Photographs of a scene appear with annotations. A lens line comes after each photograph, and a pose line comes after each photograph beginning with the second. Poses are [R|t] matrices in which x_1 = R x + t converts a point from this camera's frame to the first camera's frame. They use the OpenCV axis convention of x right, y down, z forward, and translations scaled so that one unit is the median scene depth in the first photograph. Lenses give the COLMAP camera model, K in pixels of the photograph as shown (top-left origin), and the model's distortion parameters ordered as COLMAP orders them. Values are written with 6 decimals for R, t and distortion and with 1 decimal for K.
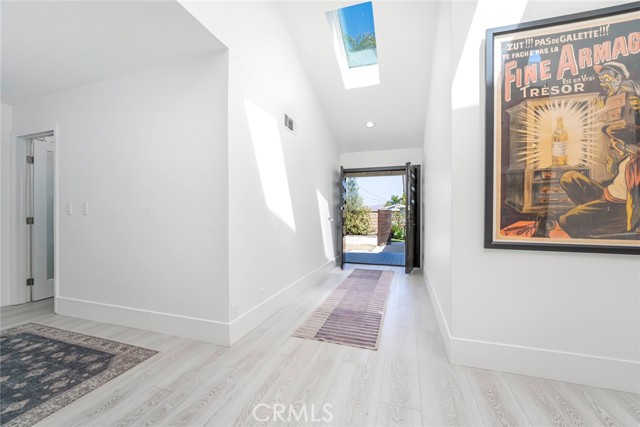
lens RADIAL K [[265.5, 0, 319.1], [0, 265.5, 213.7], [0, 0, 1]] dist [-0.014970, 0.000136]
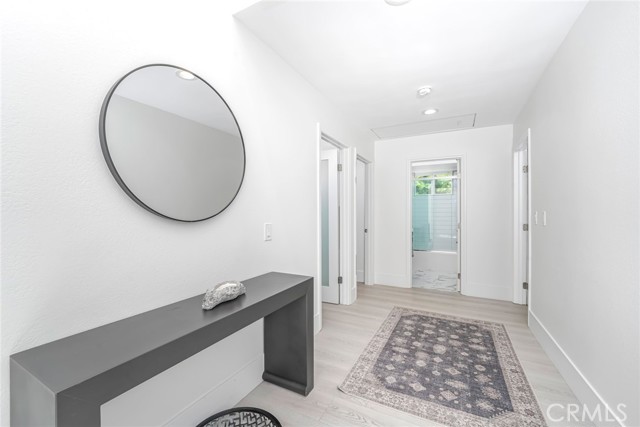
lens RADIAL K [[265.5, 0, 318.3], [0, 265.5, 213.6], [0, 0, 1]] dist [-0.014970, 0.000136]
pose [[-0.165772, 0.000374, -0.986164, 0.059959], [-0.000763, 1.000000, 0.000507, -0.031567], [0.986164, 0.000836, -0.165772, 0.567675]]
